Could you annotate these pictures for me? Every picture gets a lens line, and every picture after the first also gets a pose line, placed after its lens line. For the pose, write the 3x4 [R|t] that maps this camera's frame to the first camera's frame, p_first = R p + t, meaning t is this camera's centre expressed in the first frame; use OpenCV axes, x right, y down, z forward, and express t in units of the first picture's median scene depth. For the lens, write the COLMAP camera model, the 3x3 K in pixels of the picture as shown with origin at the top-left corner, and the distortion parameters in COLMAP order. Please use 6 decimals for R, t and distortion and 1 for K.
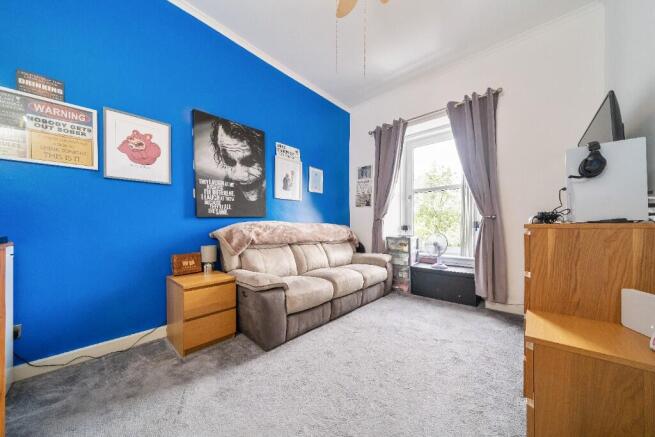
lens RADIAL K [[221.6, 0, 327.5], [0, 221.6, 230.1], [0, 0, 1]] dist [0.000593, 0.000094]
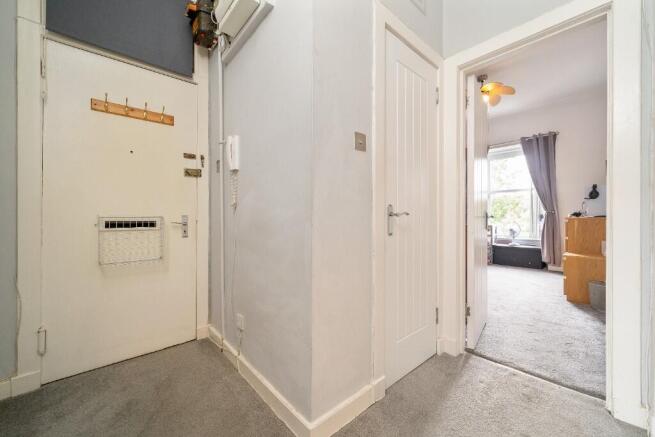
lens RADIAL K [[253.2, 0, 327.5], [0, 253.2, 218.5], [0, 0, 1]] dist [-0.002151, -0.000290]
pose [[0.995321, -0.000555, -0.096624, -0.615741], [-0.000104, 0.999977, -0.006820, 0.000679], [0.096626, 0.006798, 0.995298, -0.857232]]
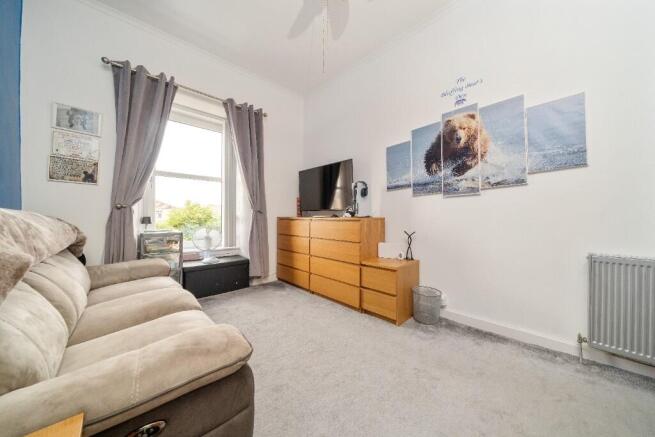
lens RADIAL K [[226.1, 0, 329.9], [0, 226.1, 212.8], [0, 0, 1]] dist [0.000138, -0.000018]
pose [[0.077008, 0.013434, 0.996940, -0.444374], [0.010964, 0.999837, -0.014320, -0.020379], [-0.996970, 0.012033, 0.076848, 0.441934]]
